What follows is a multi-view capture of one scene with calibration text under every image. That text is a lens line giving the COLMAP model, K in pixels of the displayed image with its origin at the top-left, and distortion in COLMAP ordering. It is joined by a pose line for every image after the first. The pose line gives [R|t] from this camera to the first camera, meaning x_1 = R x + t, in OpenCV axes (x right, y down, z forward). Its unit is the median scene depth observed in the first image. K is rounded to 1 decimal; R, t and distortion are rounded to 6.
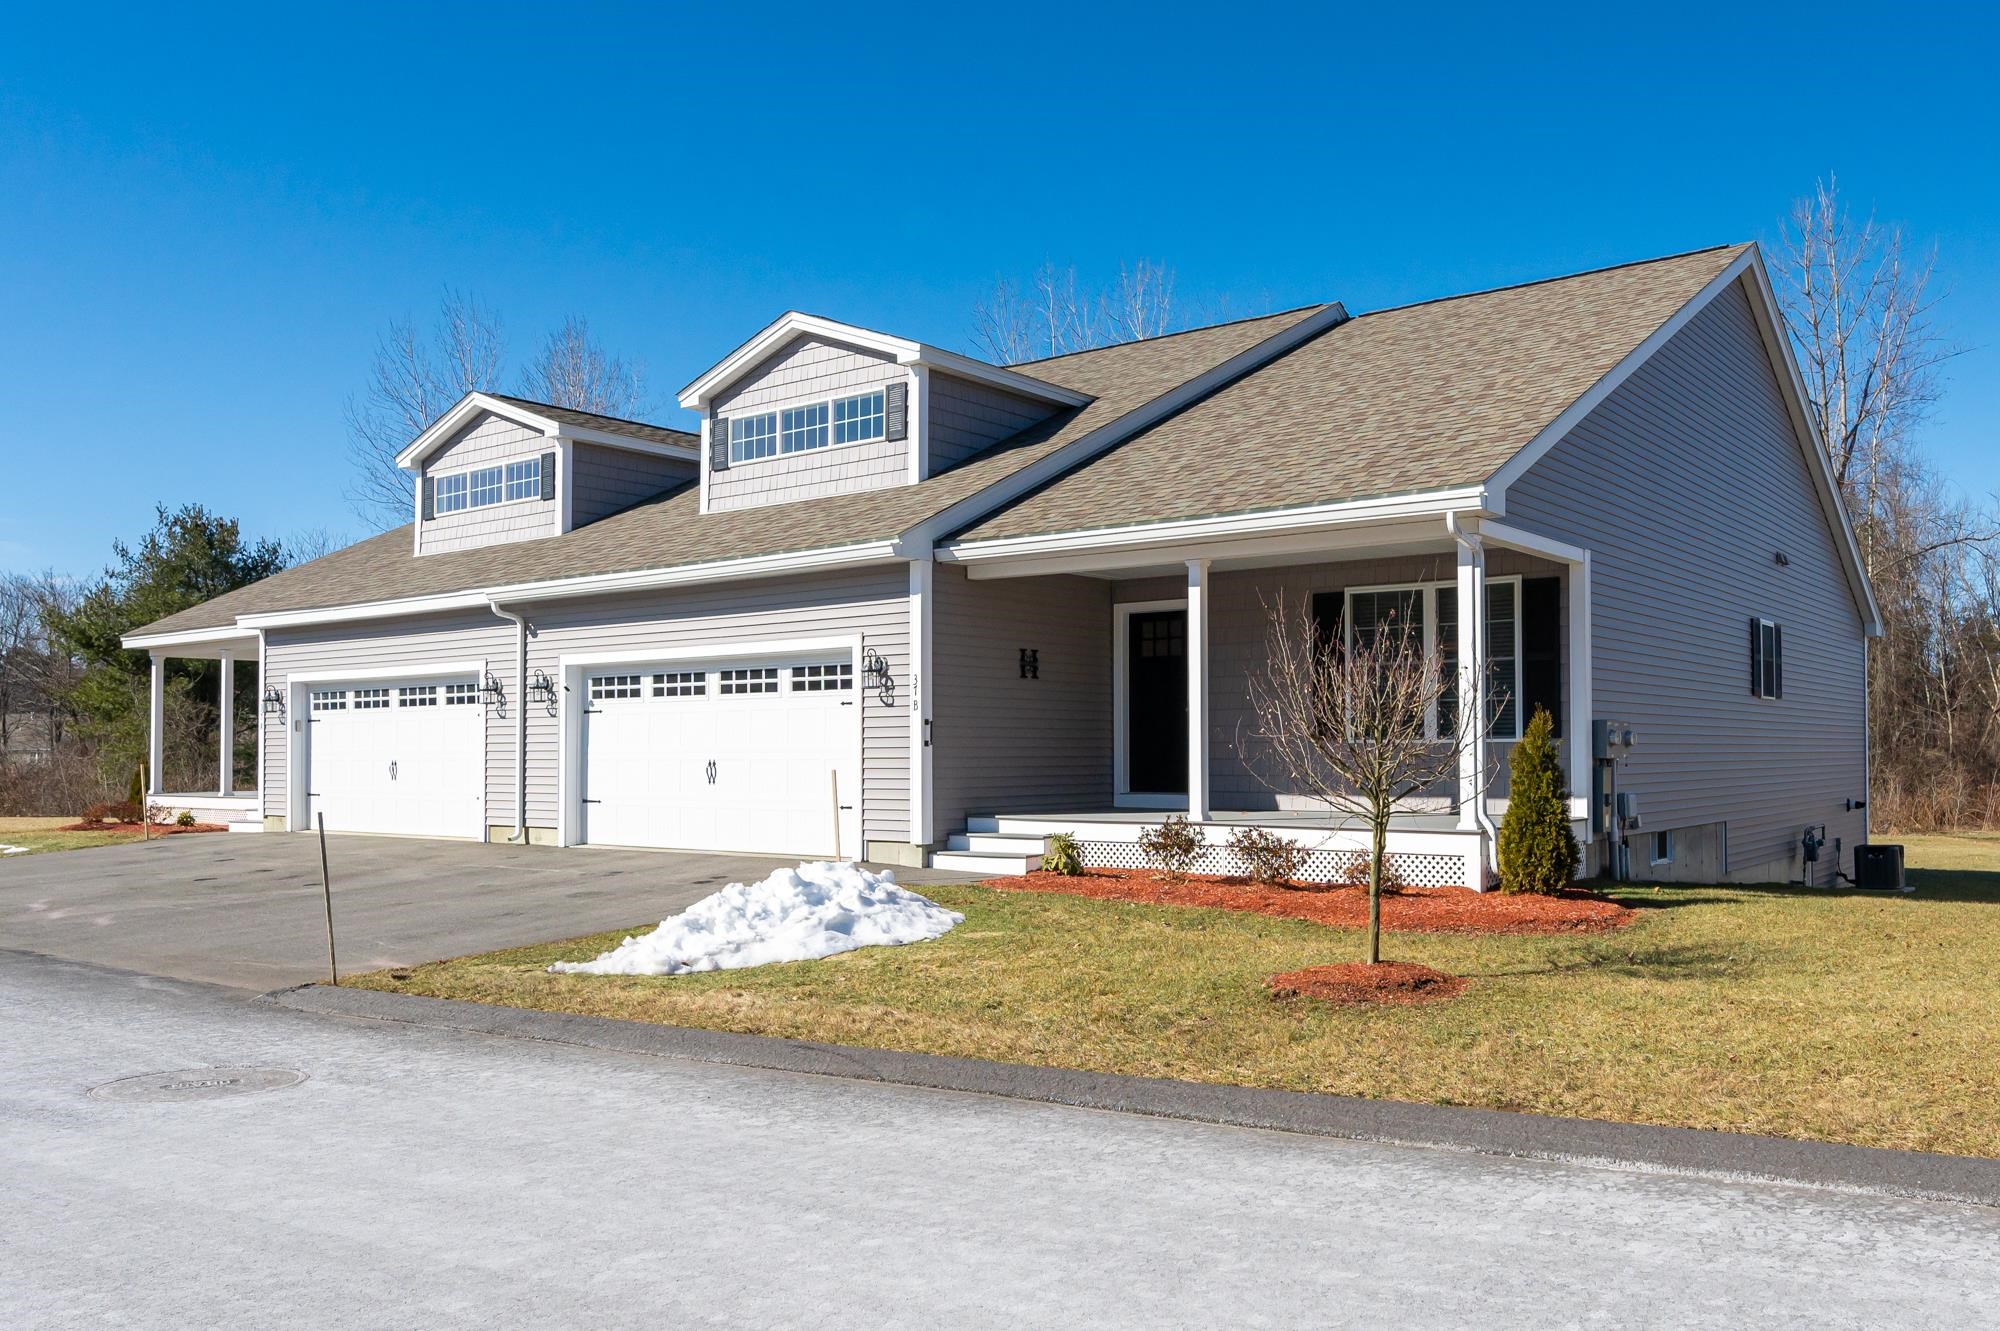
lens RADIAL K [[1519.5, 0, 1002.7], [0, 1519.5, 750.3], [0, 0, 1]] dist [-0.142028, -0.001094]
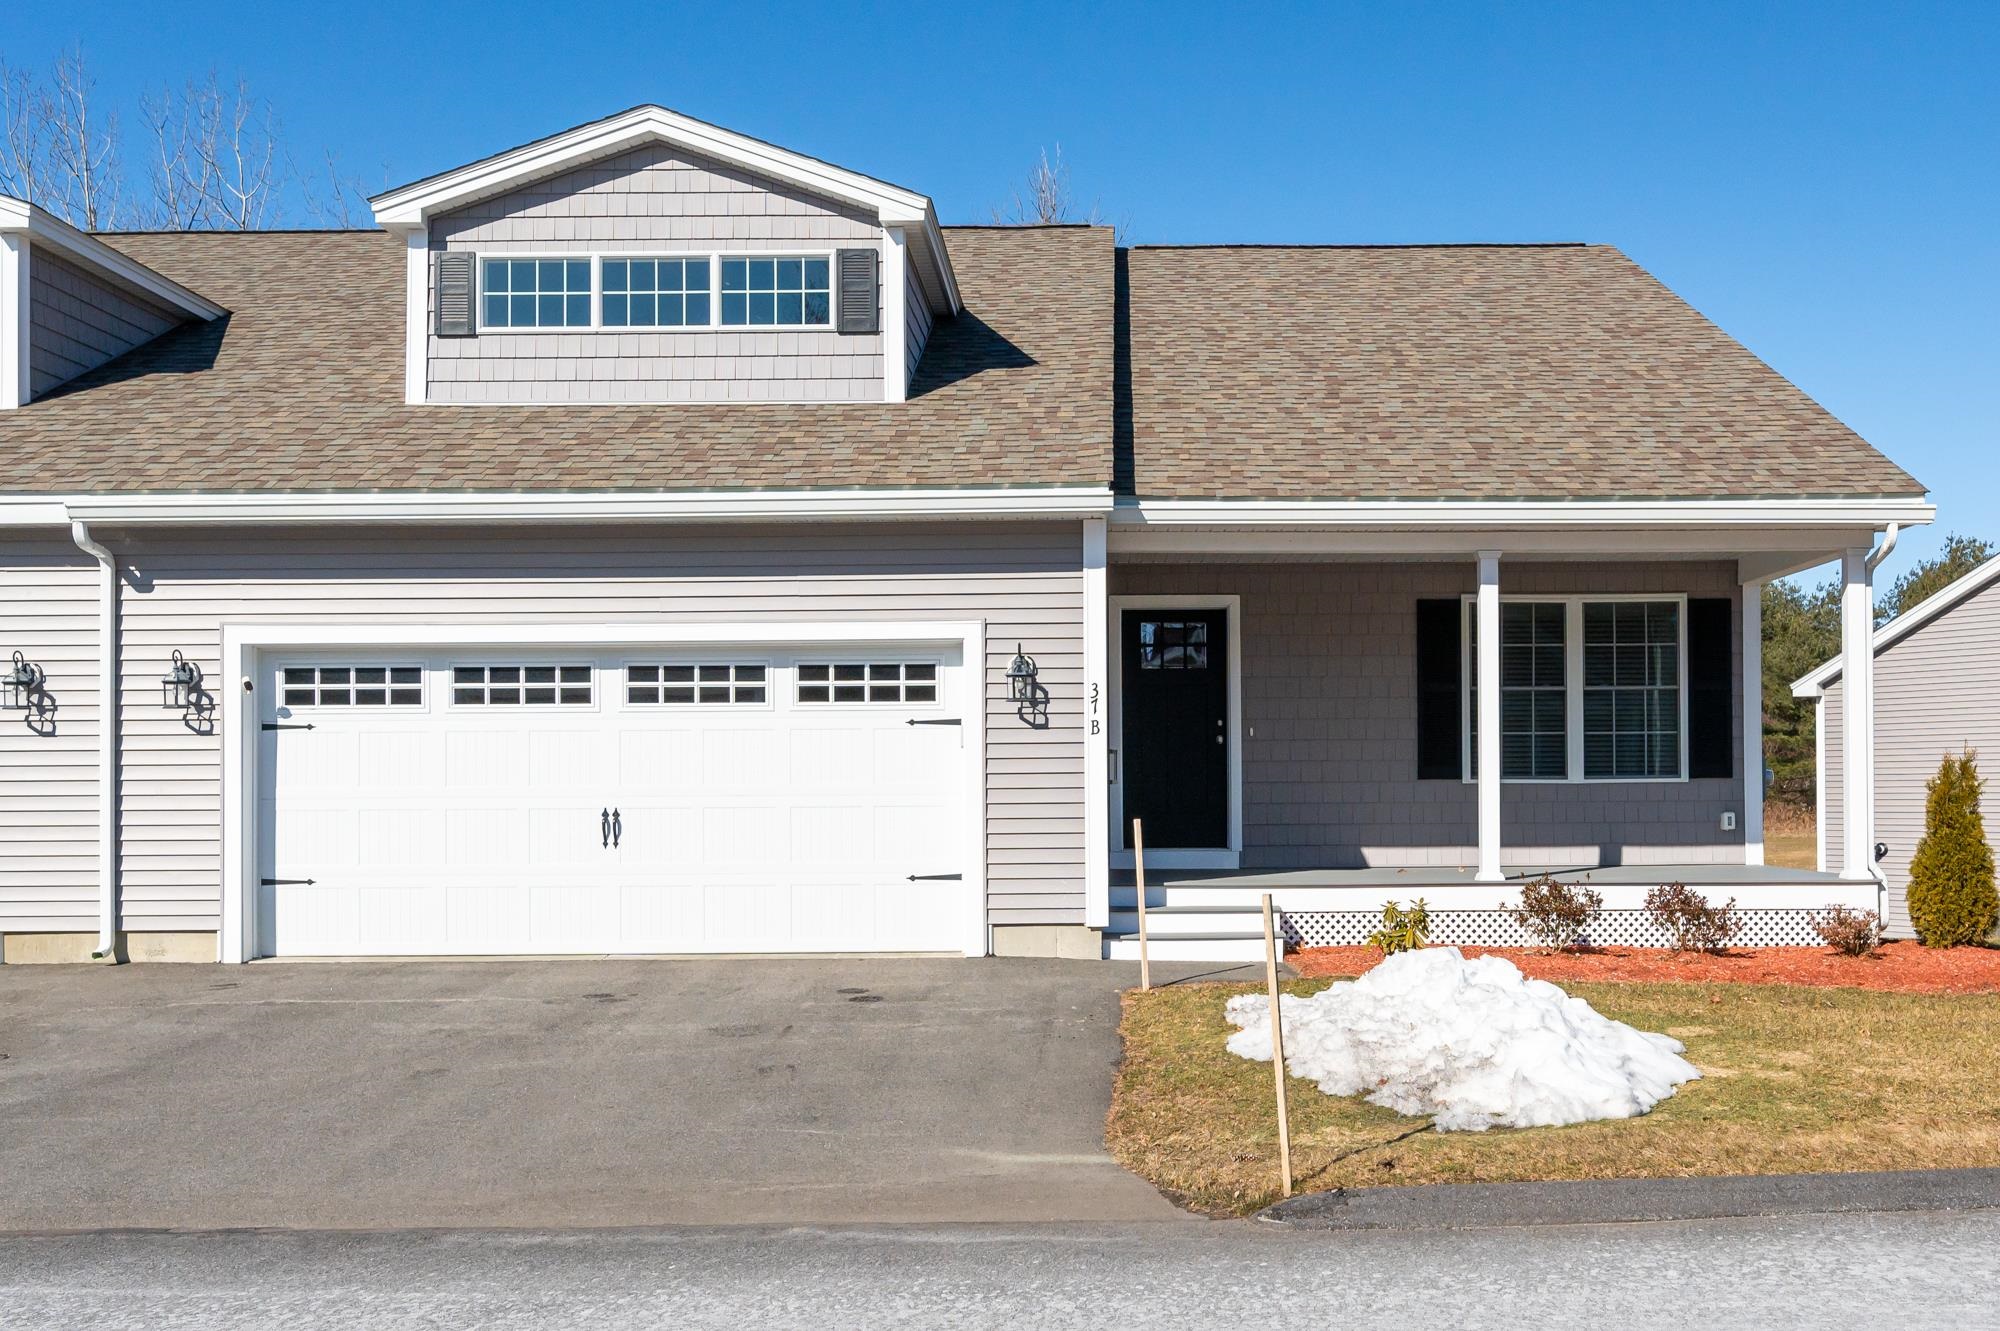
lens RADIAL K [[1766.8, 0, 1001.8], [0, 1766.8, 783.3], [0, 0, 1]] dist [-0.047493, -0.074558]
pose [[0.789820, 0.001134, 0.613338, -0.485707], [0.005824, 0.999939, -0.009348, 0.002347], [-0.613312, 0.010955, 0.789765, 0.334585]]
